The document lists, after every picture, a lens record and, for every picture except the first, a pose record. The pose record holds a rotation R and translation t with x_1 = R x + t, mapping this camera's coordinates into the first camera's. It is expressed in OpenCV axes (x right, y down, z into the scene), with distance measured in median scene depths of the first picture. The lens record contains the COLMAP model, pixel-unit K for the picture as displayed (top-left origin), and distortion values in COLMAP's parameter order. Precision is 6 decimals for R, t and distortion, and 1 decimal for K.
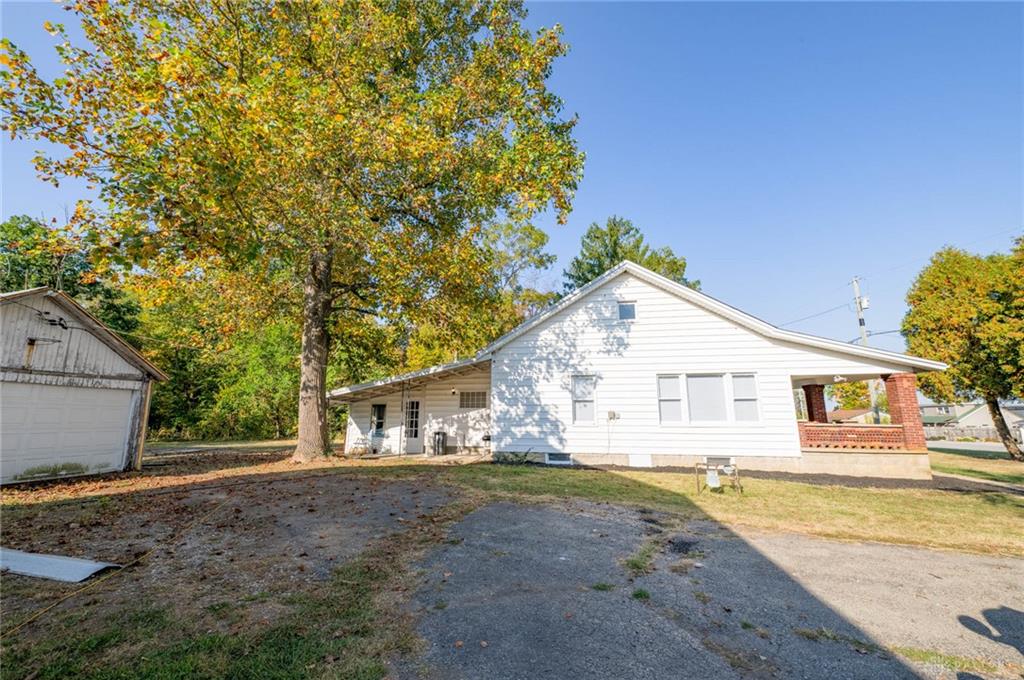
lens RADIAL K [[404.6, 0, 506.5], [0, 404.6, 335.4], [0, 0, 1]] dist [-0.001785, -0.000494]
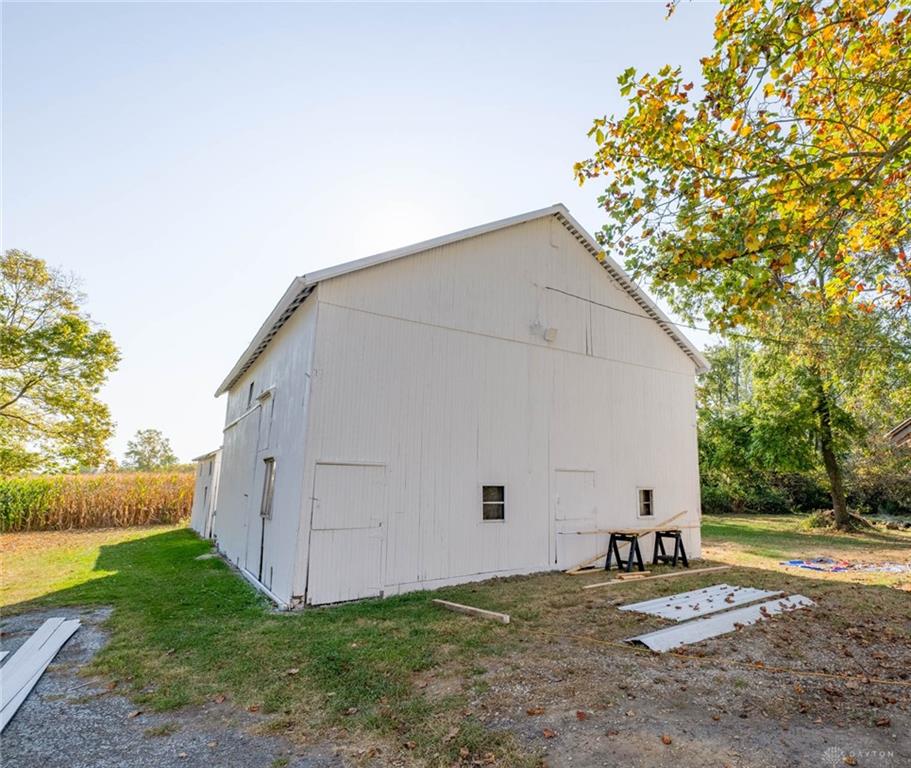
lens RADIAL K [[511.1, 0, 524.4], [0, 511.1, 385.0], [0, 0, 1]] dist [0.000653, 0.000156]
pose [[-0.698648, -0.134307, -0.702746, 0.073803], [0.141955, 0.936674, -0.320142, 0.106160], [0.701241, -0.323425, -0.635340, 0.580372]]
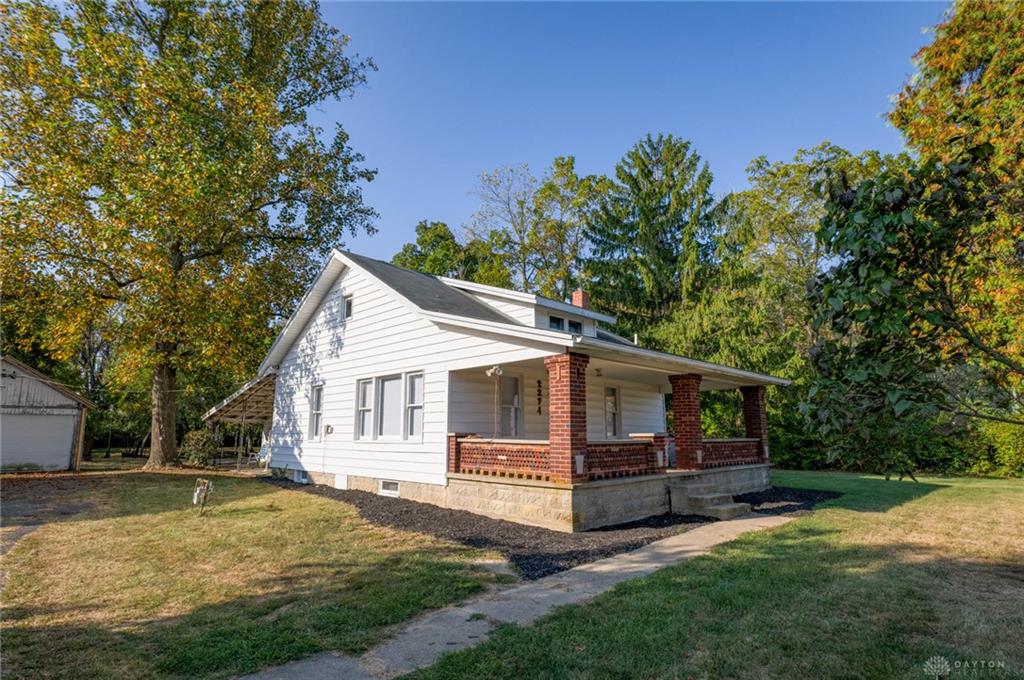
lens RADIAL K [[531.0, 0, 505.4], [0, 531.0, 340.7], [0, 0, 1]] dist [-0.001107, -0.000649]
pose [[0.816975, -0.104309, -0.567161, 1.204896], [0.115908, 0.993136, -0.015691, 0.066415], [0.564905, -0.052920, 0.823457, 0.270651]]
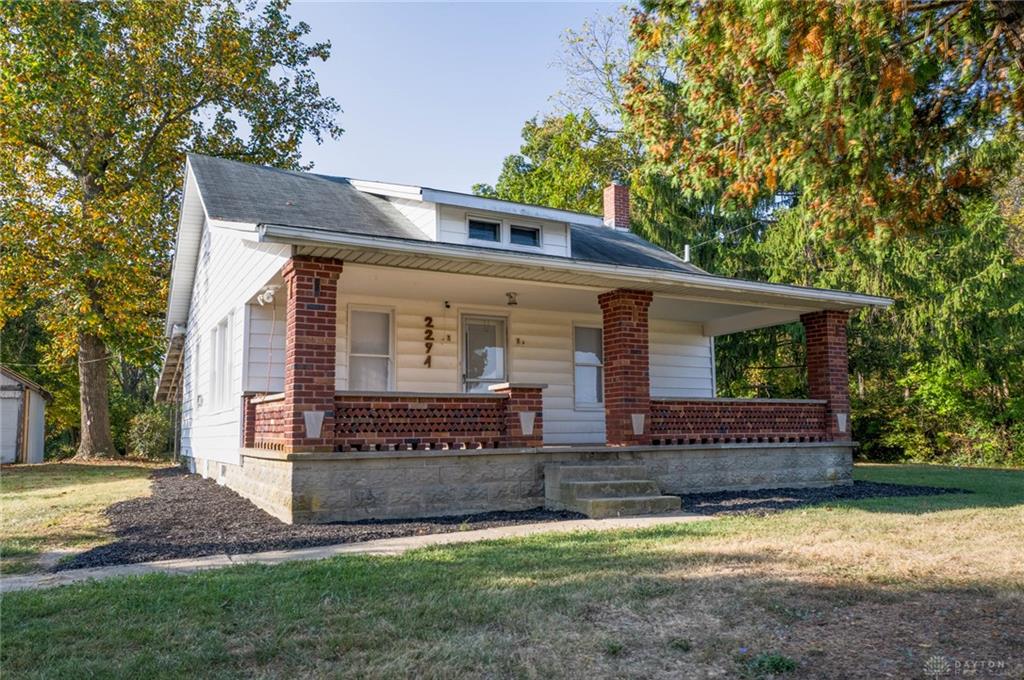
lens RADIAL K [[762.8, 0, 514.2], [0, 762.8, 354.7], [0, 0, 1]] dist [0.005599, 0.000368]
pose [[0.619744, -0.092719, -0.779308, 1.486781], [0.166029, 0.986011, 0.014723, 0.183368], [0.767041, -0.138512, 0.626468, 0.607426]]
